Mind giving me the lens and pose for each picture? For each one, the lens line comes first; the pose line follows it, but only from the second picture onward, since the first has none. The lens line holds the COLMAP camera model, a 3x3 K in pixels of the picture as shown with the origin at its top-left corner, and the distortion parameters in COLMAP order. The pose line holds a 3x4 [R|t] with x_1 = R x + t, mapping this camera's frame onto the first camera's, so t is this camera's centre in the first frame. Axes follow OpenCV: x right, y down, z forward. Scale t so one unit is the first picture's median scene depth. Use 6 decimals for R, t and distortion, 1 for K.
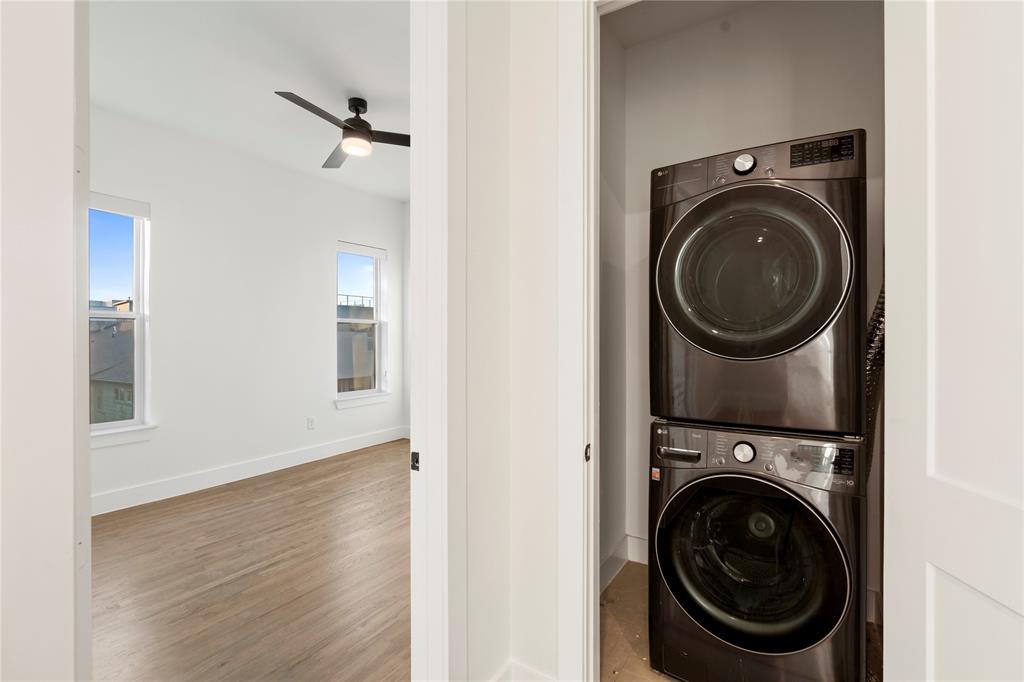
lens RADIAL K [[463.4, 0, 514.0], [0, 463.4, 337.6], [0, 0, 1]] dist [-0.000891, 0.000066]
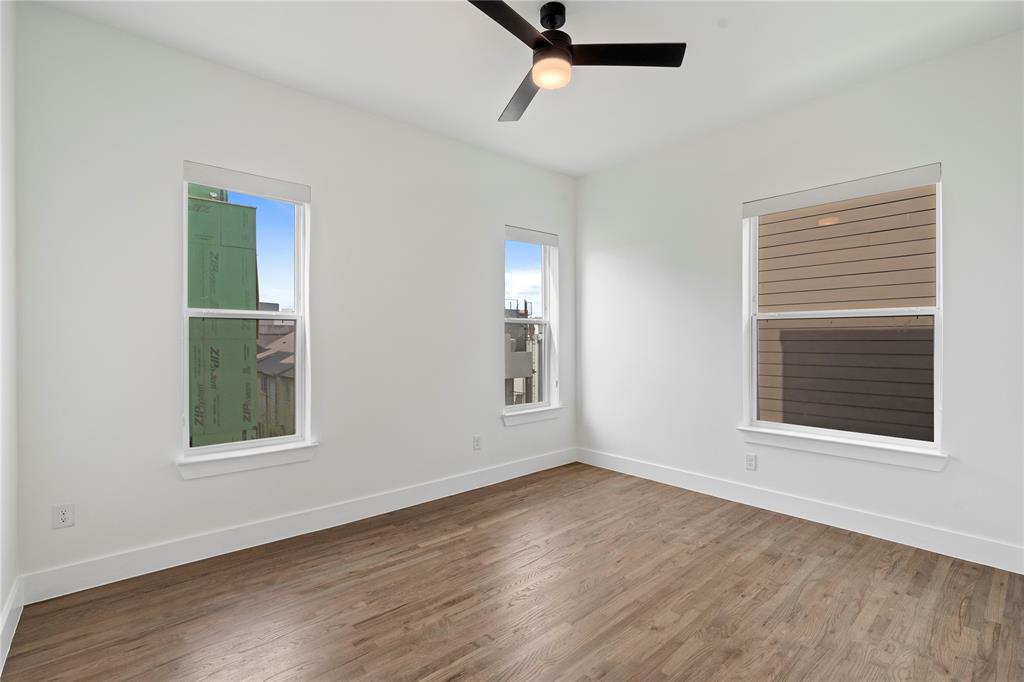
lens RADIAL K [[463.4, 0, 514.0], [0, 463.4, 337.6], [0, 0, 1]] dist [-0.000891, 0.000066]
pose [[0.959536, -0.002588, -0.281575, -0.183295], [0.001547, 0.999991, -0.003920, -0.003179], [0.281583, 0.003326, 0.959531, 0.284143]]
